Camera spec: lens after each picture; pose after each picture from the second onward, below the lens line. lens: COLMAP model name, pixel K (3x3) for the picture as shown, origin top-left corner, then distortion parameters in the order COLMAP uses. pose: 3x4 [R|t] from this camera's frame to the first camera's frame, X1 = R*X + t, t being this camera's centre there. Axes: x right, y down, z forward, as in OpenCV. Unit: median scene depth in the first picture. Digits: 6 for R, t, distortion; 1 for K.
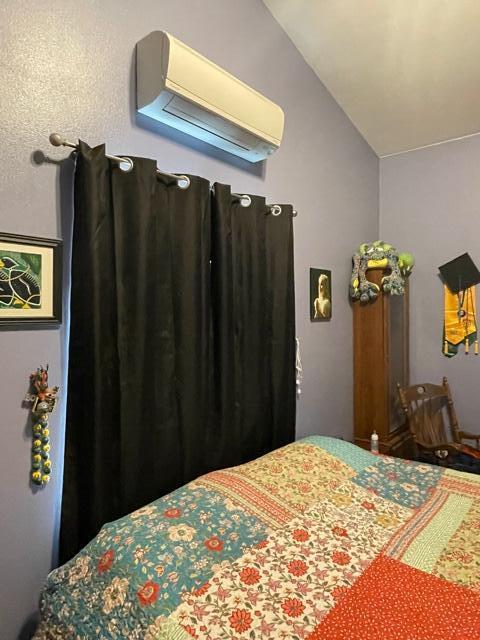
lens RADIAL K [[411.0, 0, 240.0], [0, 411.0, 317.9], [0, 0, 1]] dist [-0.001913, -0.003031]
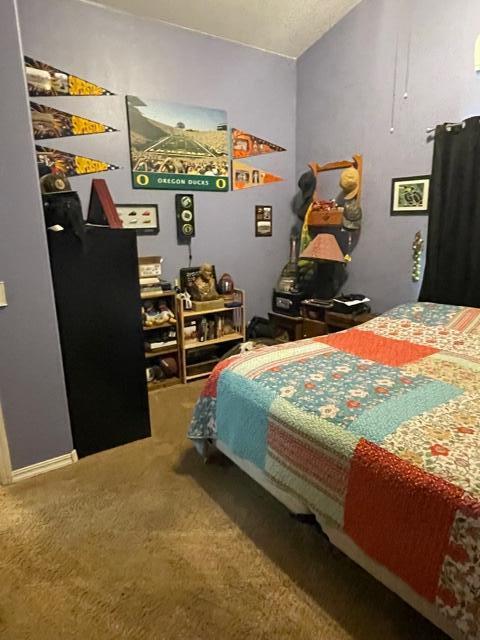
lens RADIAL K [[411.0, 0, 240.0], [0, 411.0, 320.2], [0, 0, 1]] dist [-0.001913, -0.003031]
pose [[-0.252715, 0.243876, -0.936301, 1.080288], [0.003064, 0.967909, 0.251282, 0.007047], [0.967536, 0.060634, -0.245352, 0.296223]]
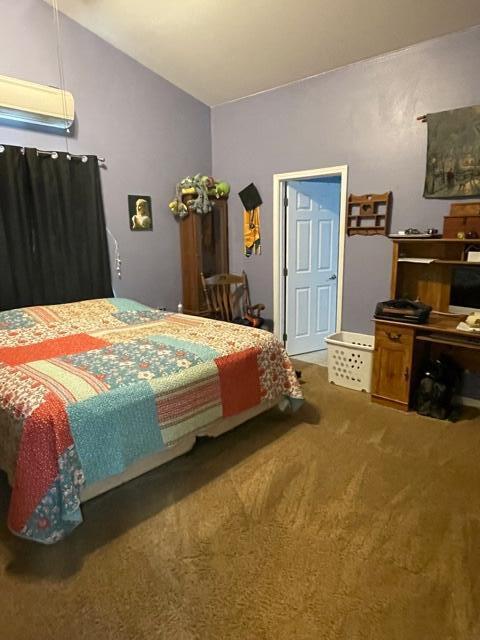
lens RADIAL K [[411.0, 0, 240.8], [0, 411.0, 320.9], [0, 0, 1]] dist [-0.001913, -0.003031]
pose [[0.998730, 0.012439, -0.048831, 0.657784], [-0.002406, 0.979720, 0.200359, 0.030528], [0.050333, -0.199987, 0.978505, -0.567029]]
